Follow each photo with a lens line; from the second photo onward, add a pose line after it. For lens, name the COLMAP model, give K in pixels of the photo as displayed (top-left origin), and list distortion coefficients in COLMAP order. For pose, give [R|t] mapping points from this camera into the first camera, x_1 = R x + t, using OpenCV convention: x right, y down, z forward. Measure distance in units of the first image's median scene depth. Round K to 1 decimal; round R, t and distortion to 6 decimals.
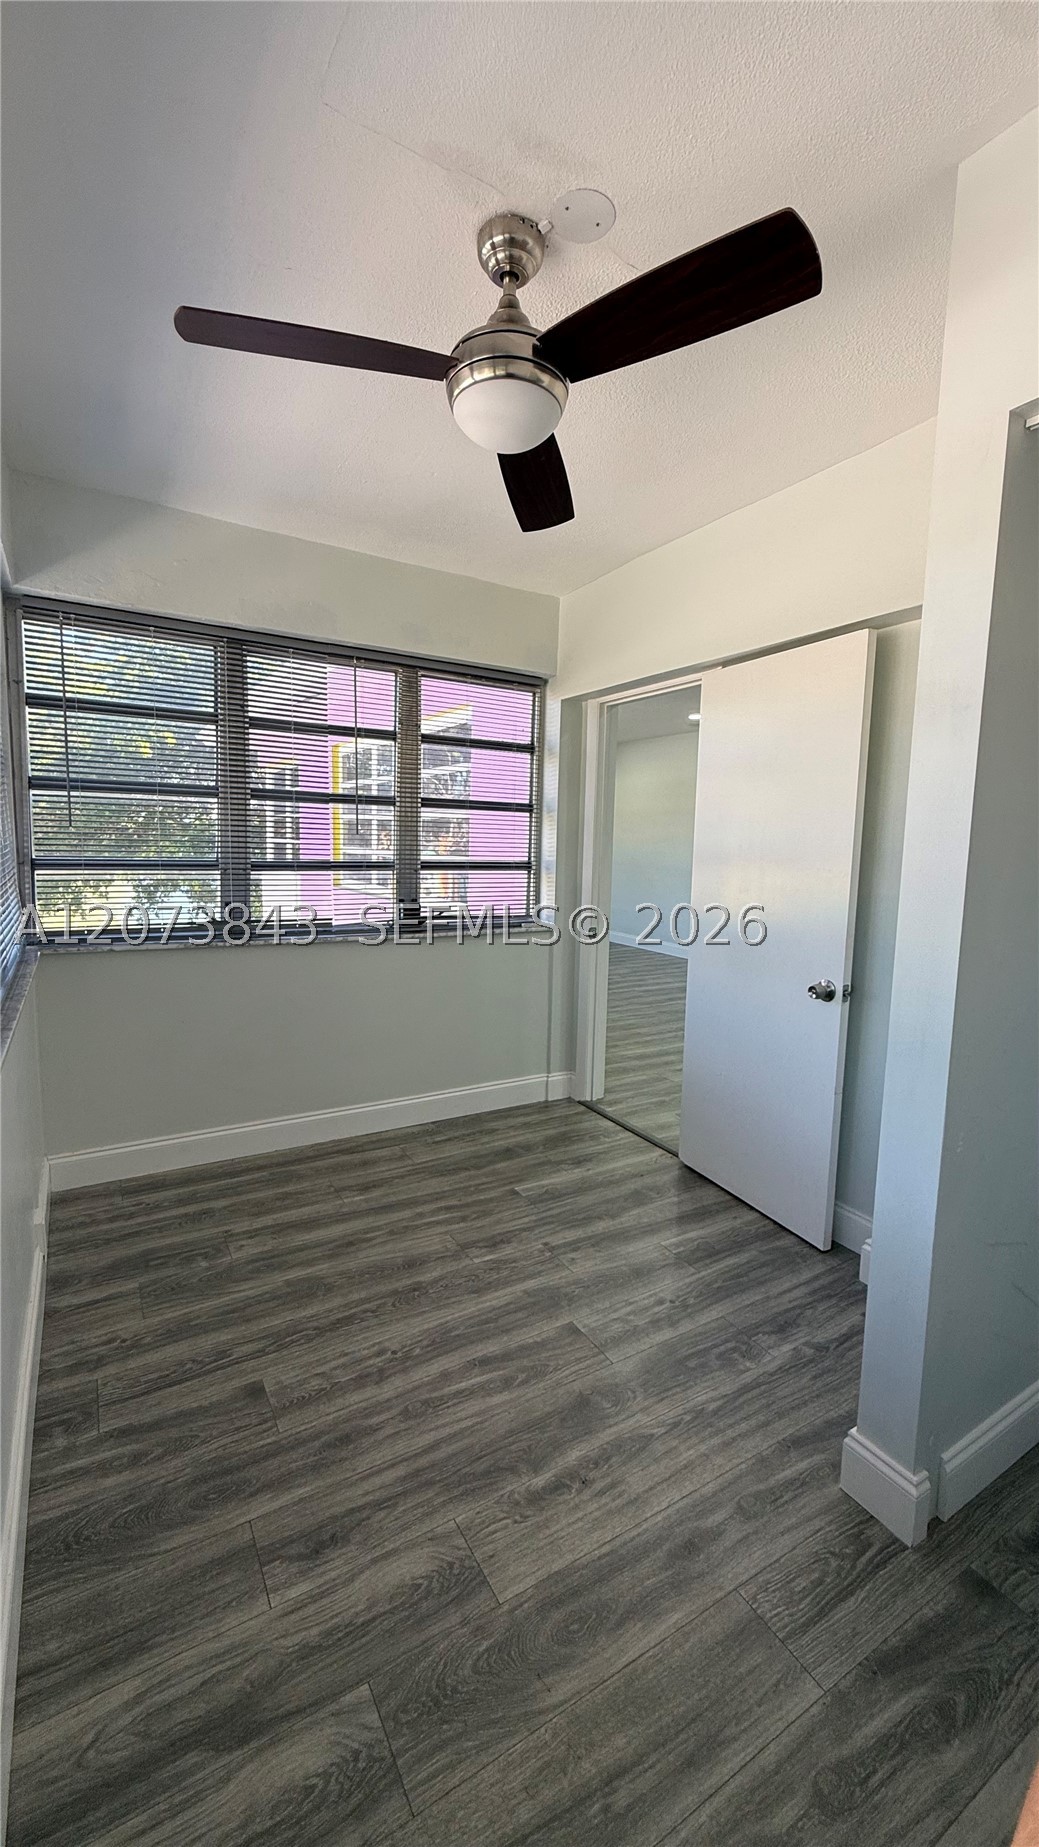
lens RADIAL K [[738.5, 0, 521.4], [0, 738.5, 920.4], [0, 0, 1]] dist [0.002299, -0.000297]
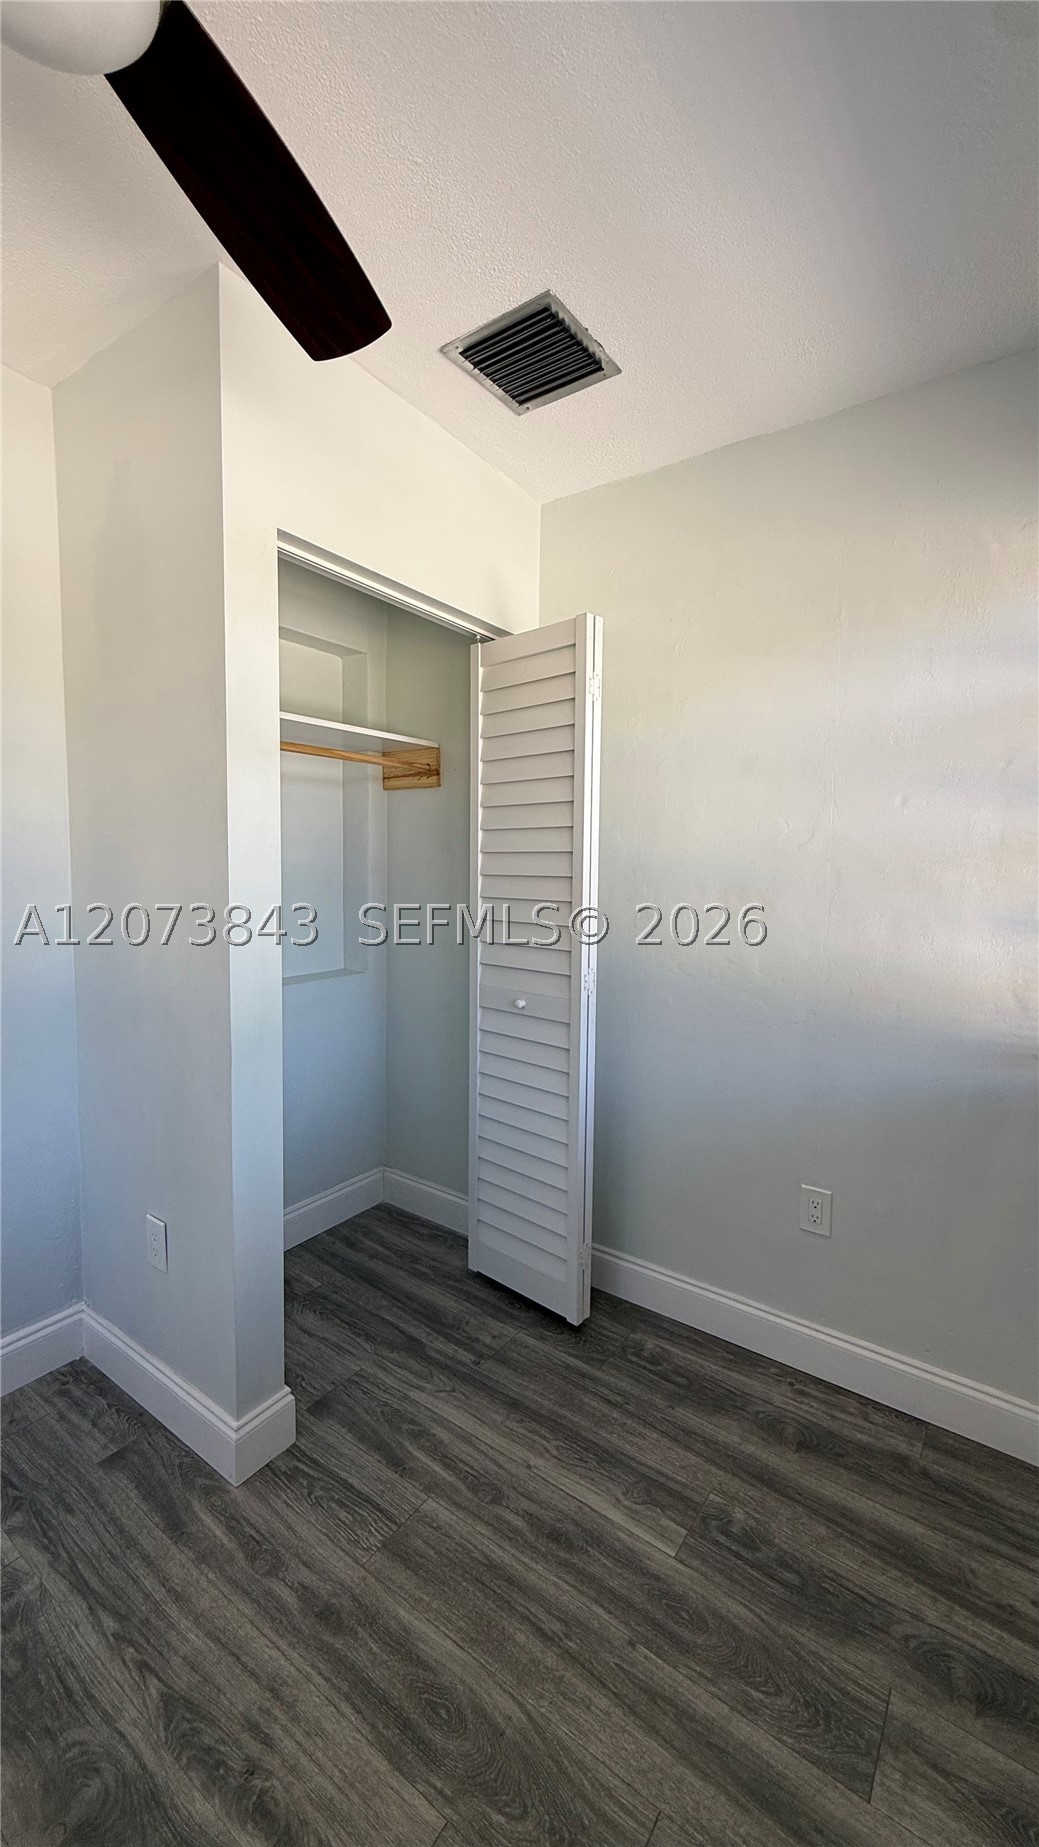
lens RADIAL K [[738.5, 0, 521.4], [0, 738.5, 920.4], [0, 0, 1]] dist [0.002299, -0.000297]
pose [[-0.403226, -0.110176, 0.908444, -0.475399], [0.075248, 0.985372, 0.152905, -0.115399], [-0.912001, 0.130014, -0.389038, 0.766138]]
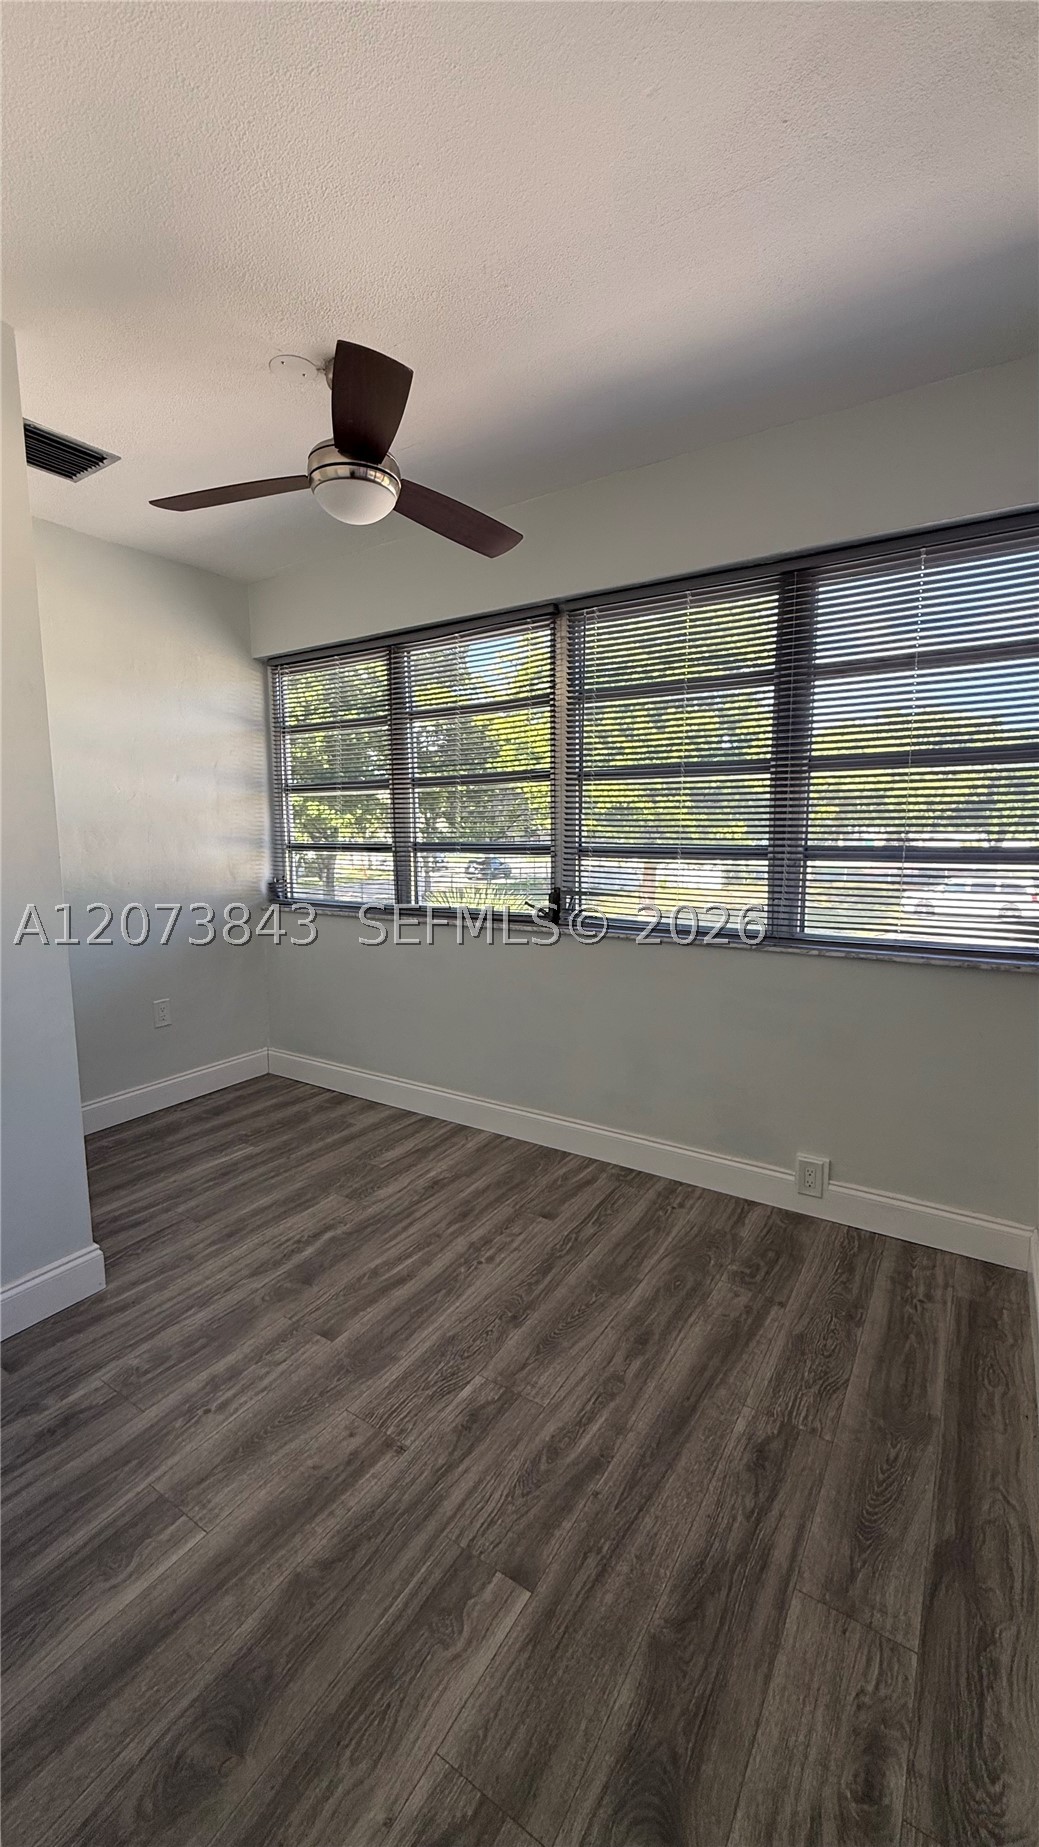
lens RADIAL K [[738.5, 0, 521.4], [0, 738.5, 920.4], [0, 0, 1]] dist [0.002299, -0.000297]
pose [[-0.894556, 0.040218, -0.445142, 0.266562], [-0.066276, 0.972997, 0.221097, -0.198303], [0.442014, 0.227286, -0.867735, 1.937426]]
